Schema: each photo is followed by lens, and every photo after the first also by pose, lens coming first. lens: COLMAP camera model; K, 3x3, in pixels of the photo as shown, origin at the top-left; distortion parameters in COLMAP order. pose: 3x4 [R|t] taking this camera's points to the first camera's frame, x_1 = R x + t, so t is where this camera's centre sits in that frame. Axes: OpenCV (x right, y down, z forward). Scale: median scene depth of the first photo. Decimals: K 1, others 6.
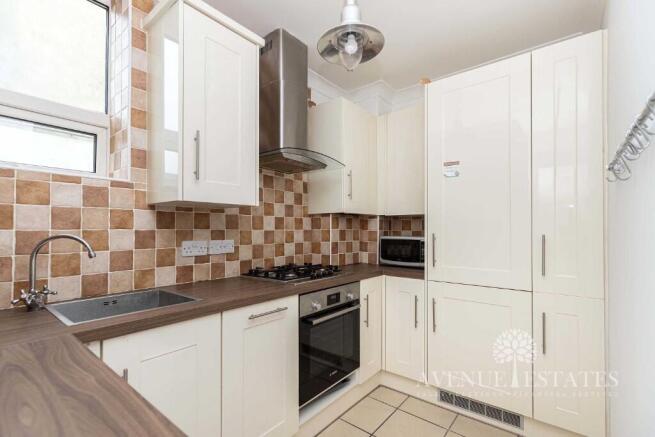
lens RADIAL K [[300.9, 0, 328.3], [0, 300.9, 223.0], [0, 0, 1]] dist [0.015614, -0.000496]
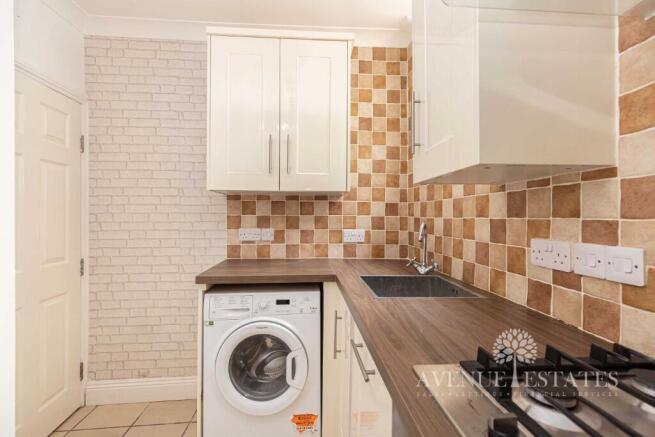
lens RADIAL K [[300.9, 0, 327.1], [0, 300.9, 217.8], [0, 0, 1]] dist [0.015614, -0.000496]
pose [[-0.722535, -0.004941, -0.691316, 0.210844], [0.003231, 0.999939, -0.010525, 0.024544], [0.691327, -0.009838, -0.722475, 1.115002]]
